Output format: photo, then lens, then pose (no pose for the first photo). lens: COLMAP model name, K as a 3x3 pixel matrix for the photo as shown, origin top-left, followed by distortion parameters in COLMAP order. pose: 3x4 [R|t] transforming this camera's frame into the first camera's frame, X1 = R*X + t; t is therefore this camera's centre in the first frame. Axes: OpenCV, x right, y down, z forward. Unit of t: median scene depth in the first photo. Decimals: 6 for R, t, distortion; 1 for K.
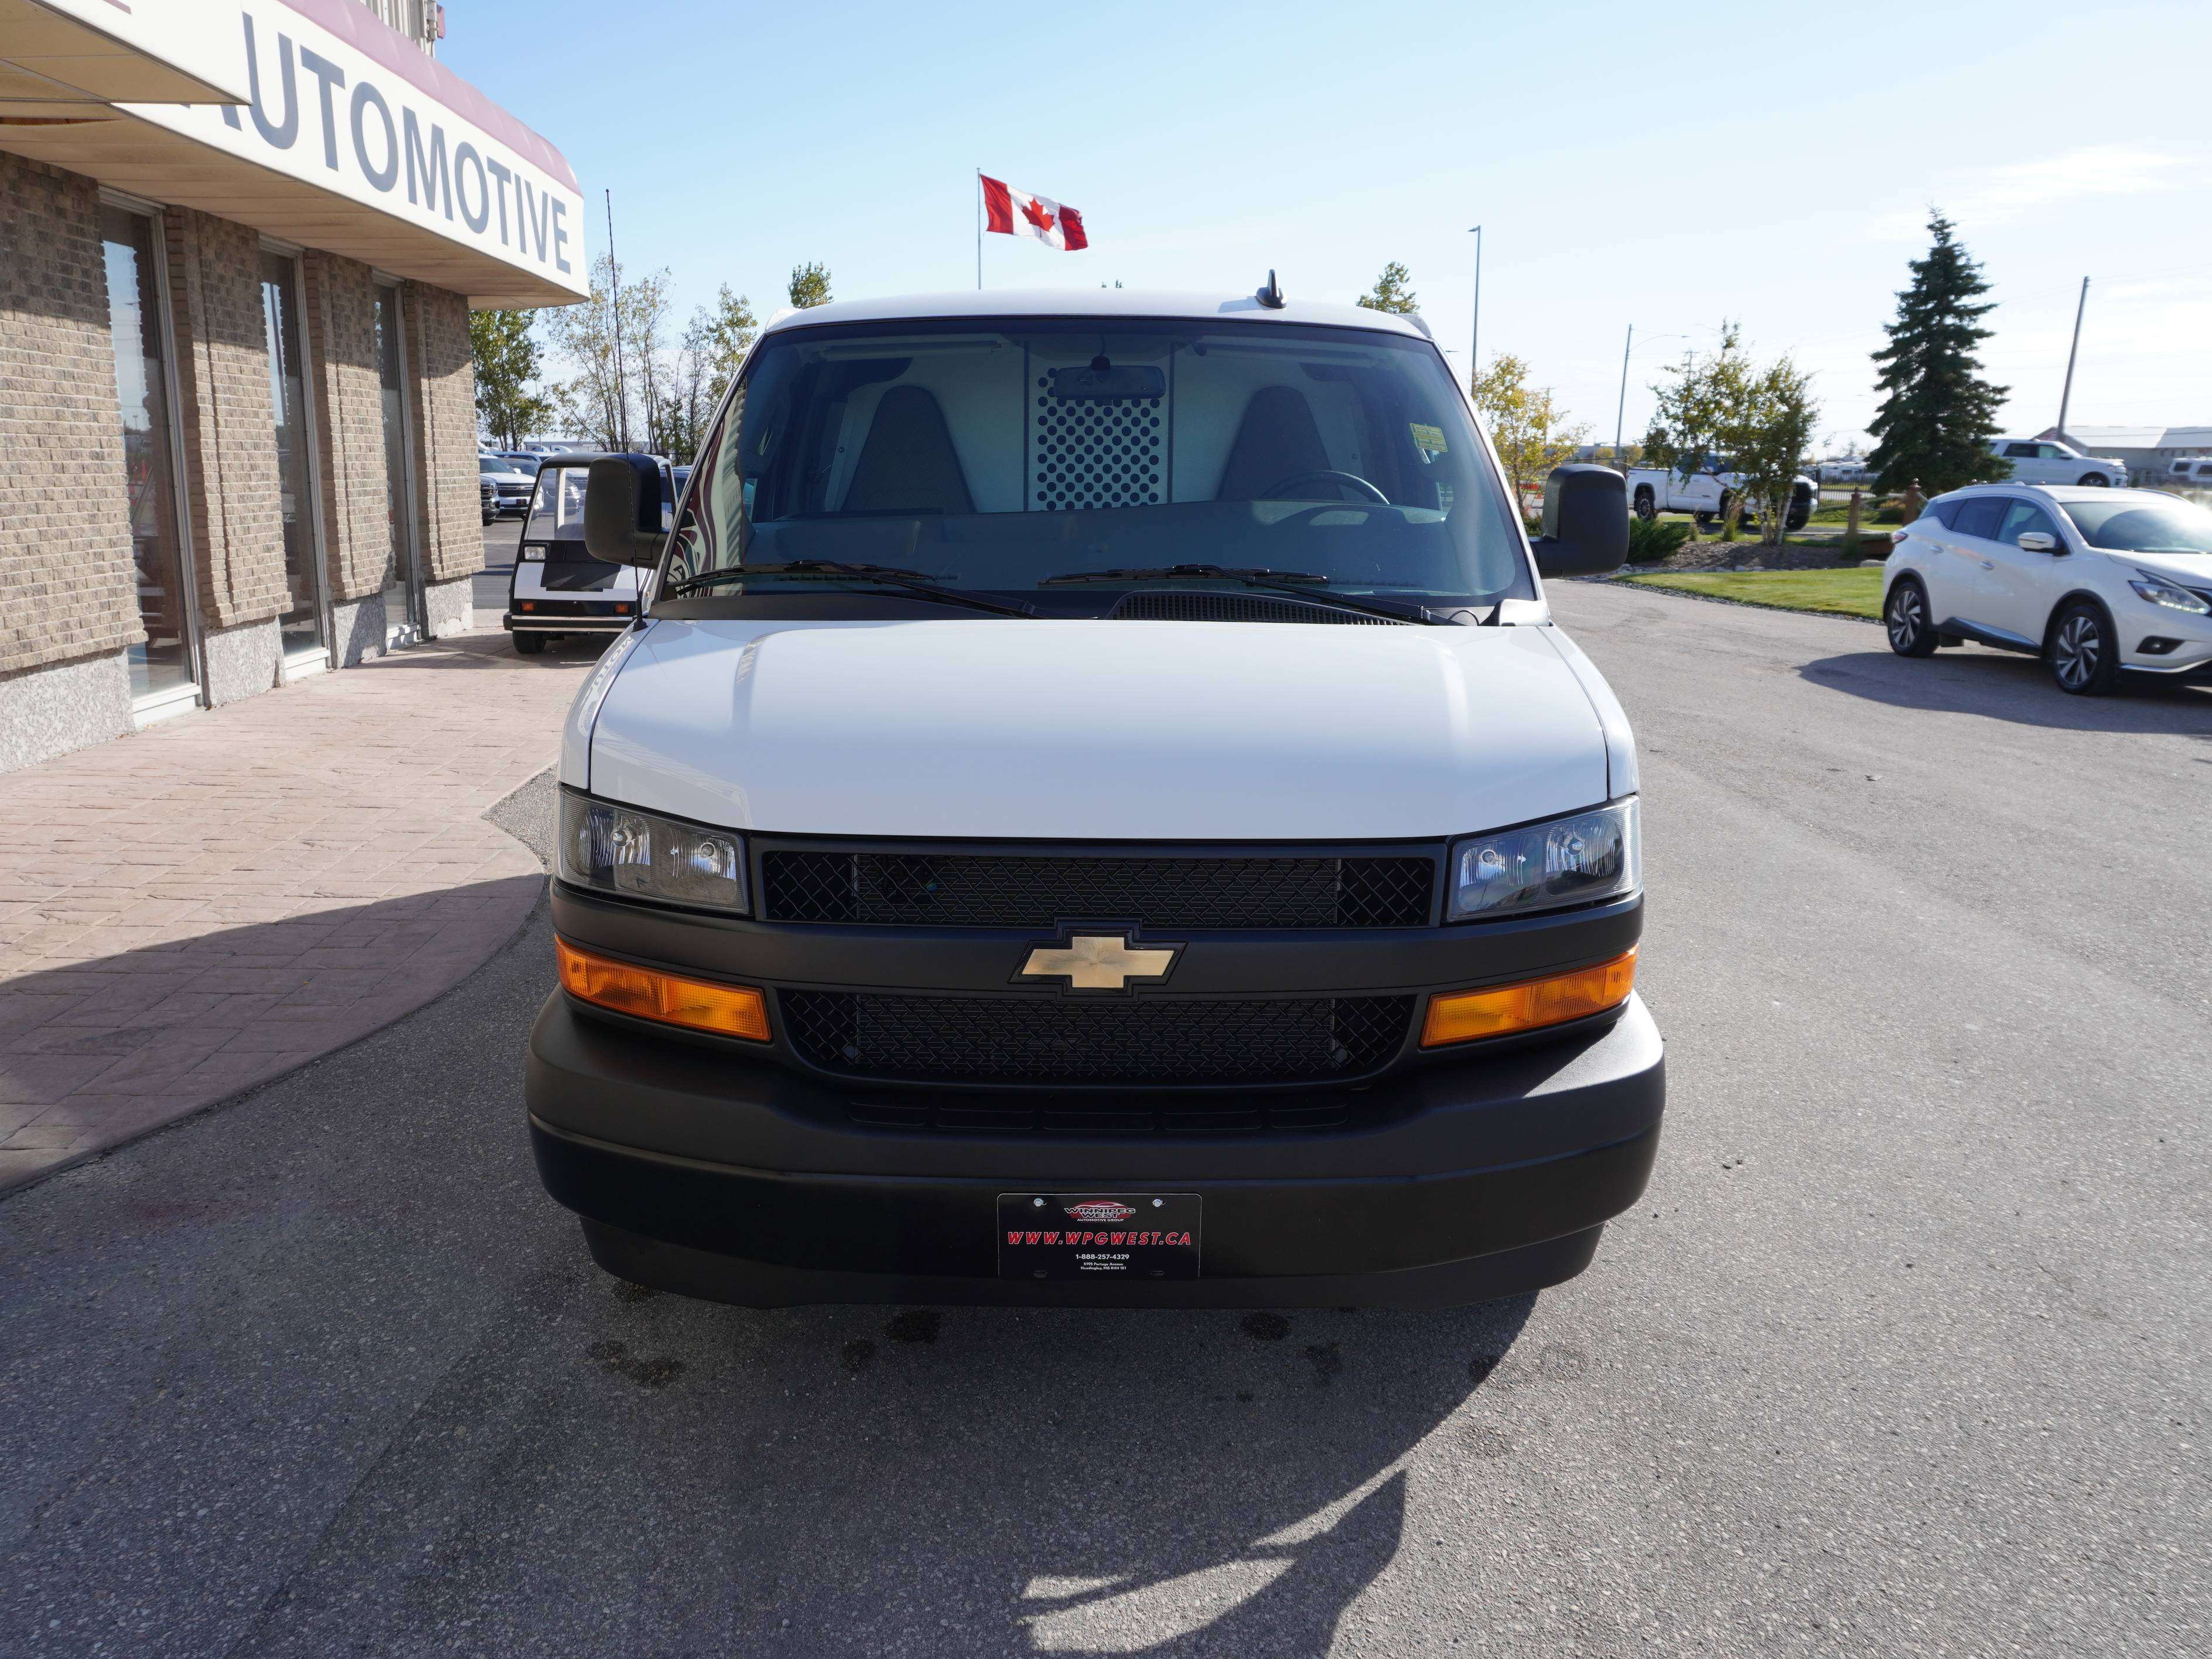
lens RADIAL K [[1665.5, 0, 1106.0], [0, 1665.5, 829.5], [0, 0, 1]] dist [-0.055038, 0.043630]
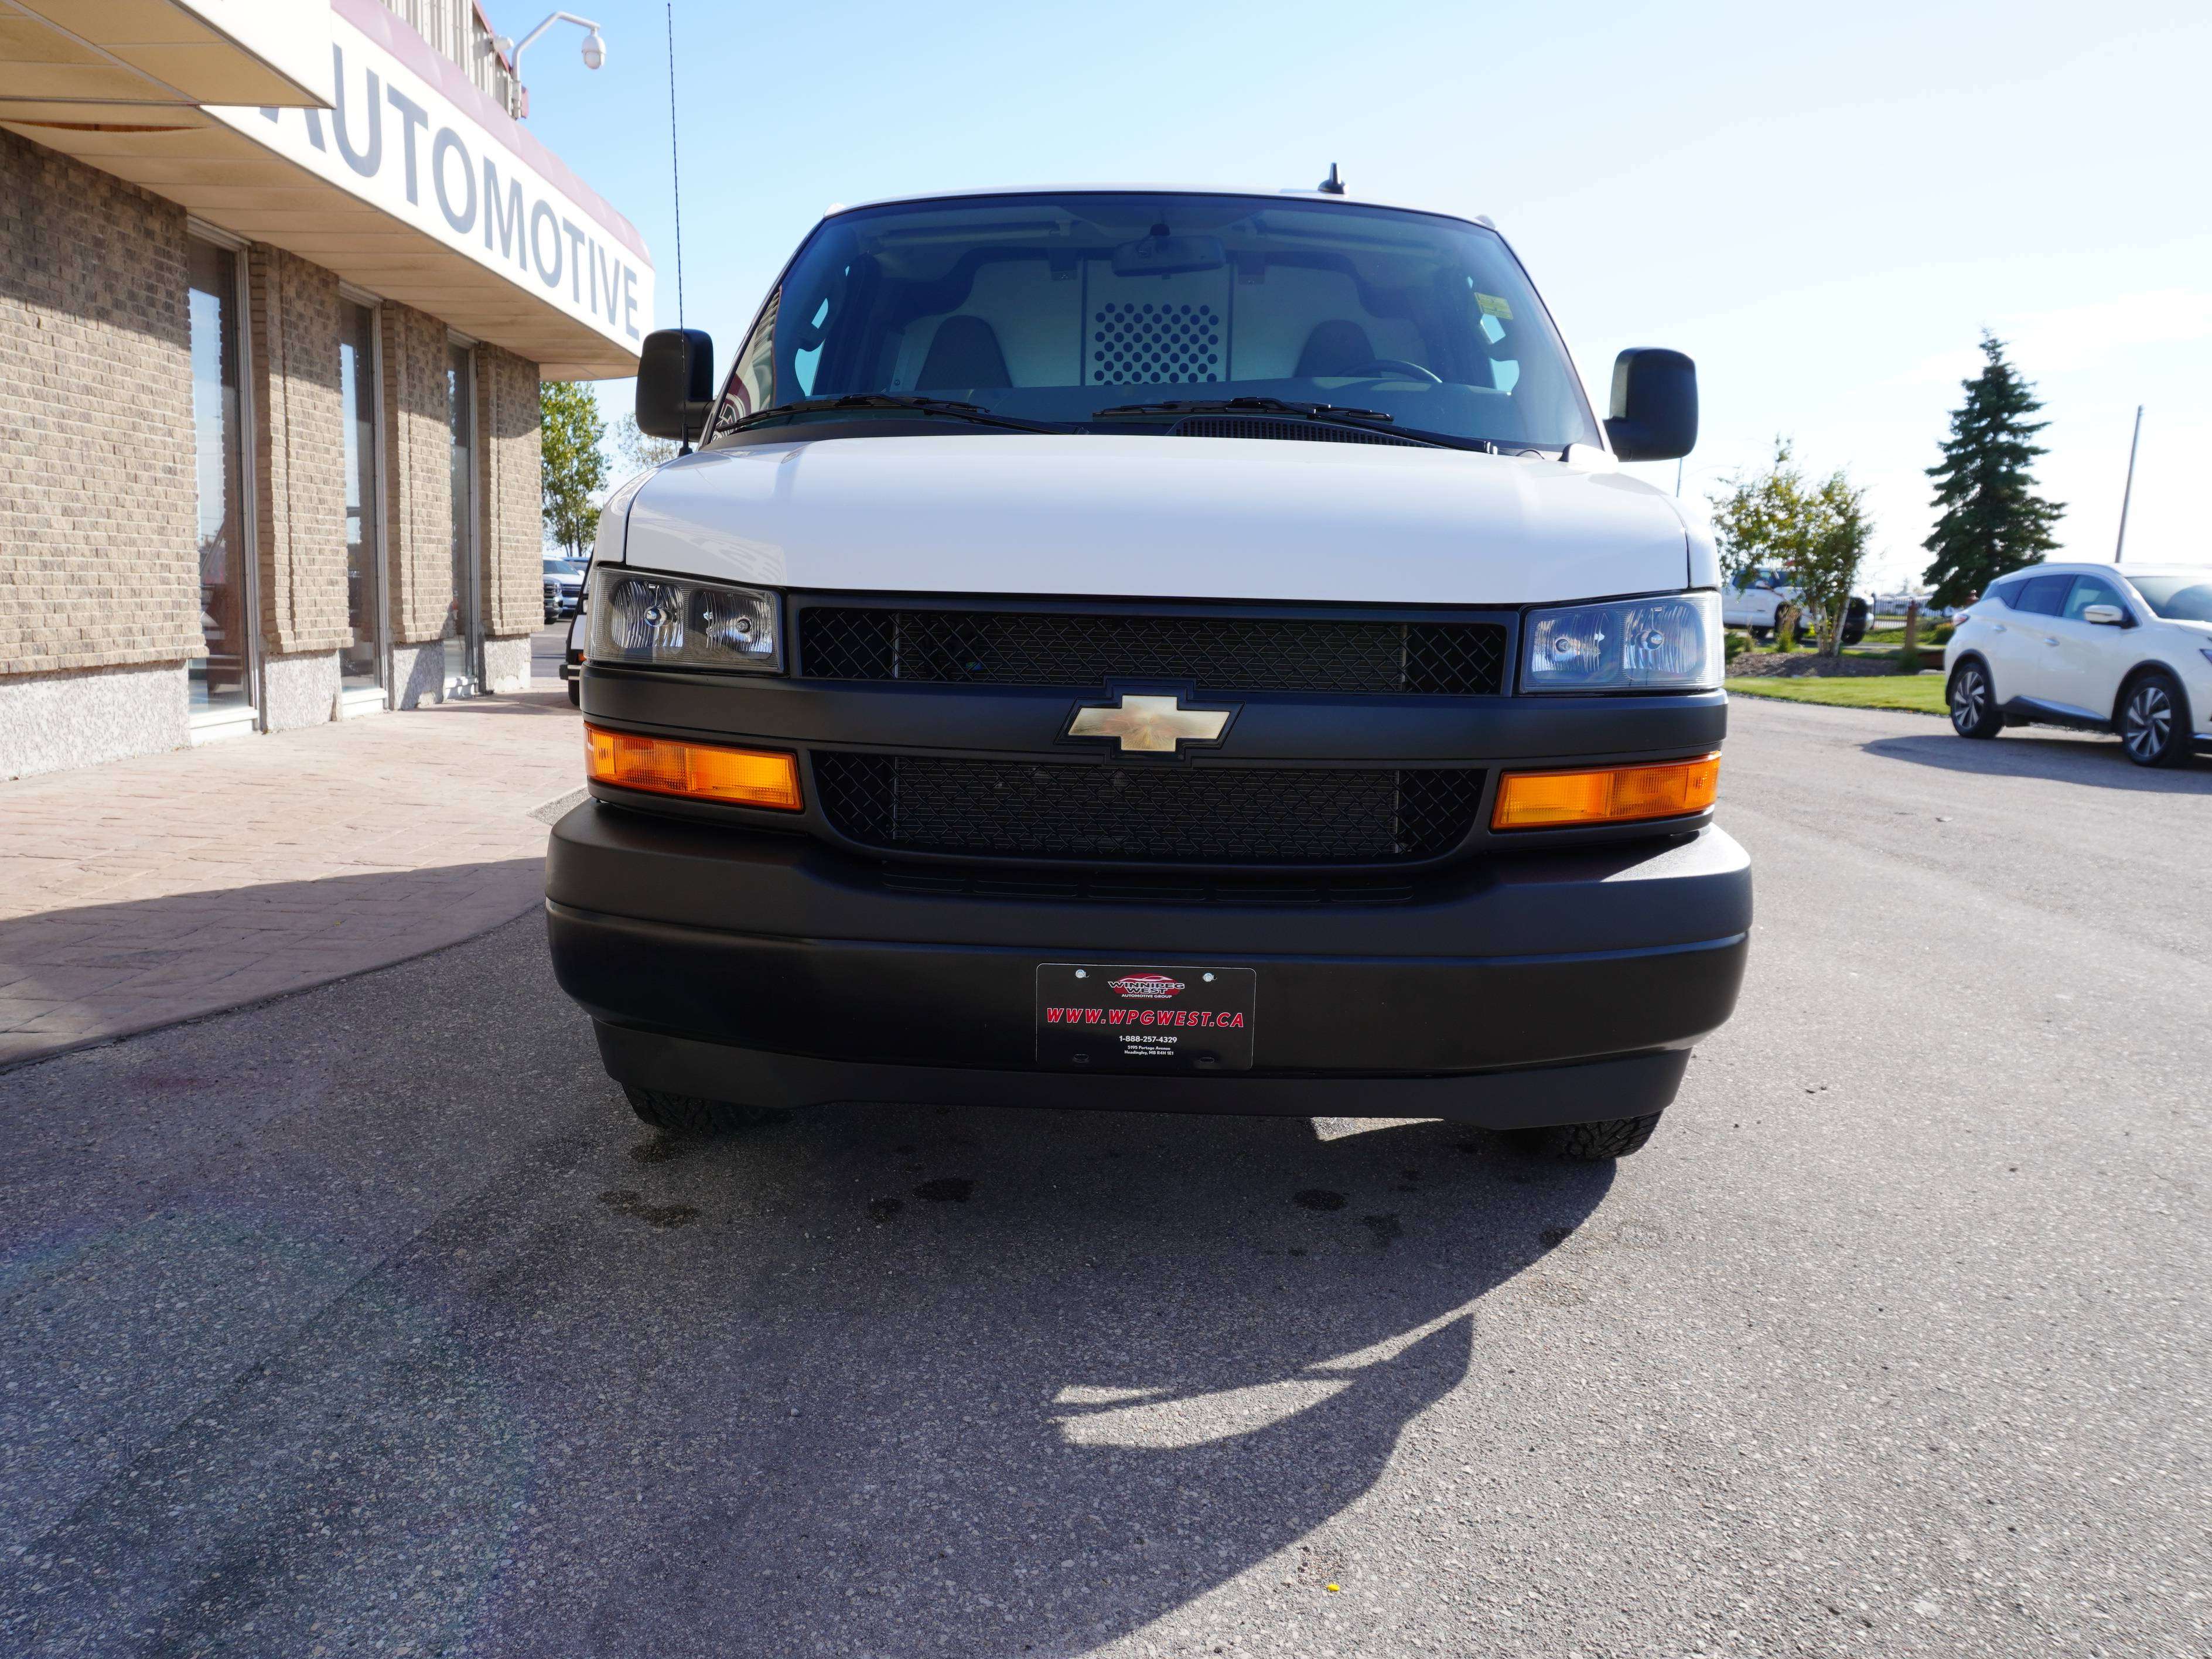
lens RADIAL K [[1665.5, 0, 1106.0], [0, 1665.5, 829.5], [0, 0, 1]] dist [-0.055038, 0.043630]
pose [[0.999407, 0.017313, -0.029752, -0.000005], [-0.019486, 0.997041, -0.074357, 0.173346], [0.028376, 0.074893, 0.996788, 0.050330]]
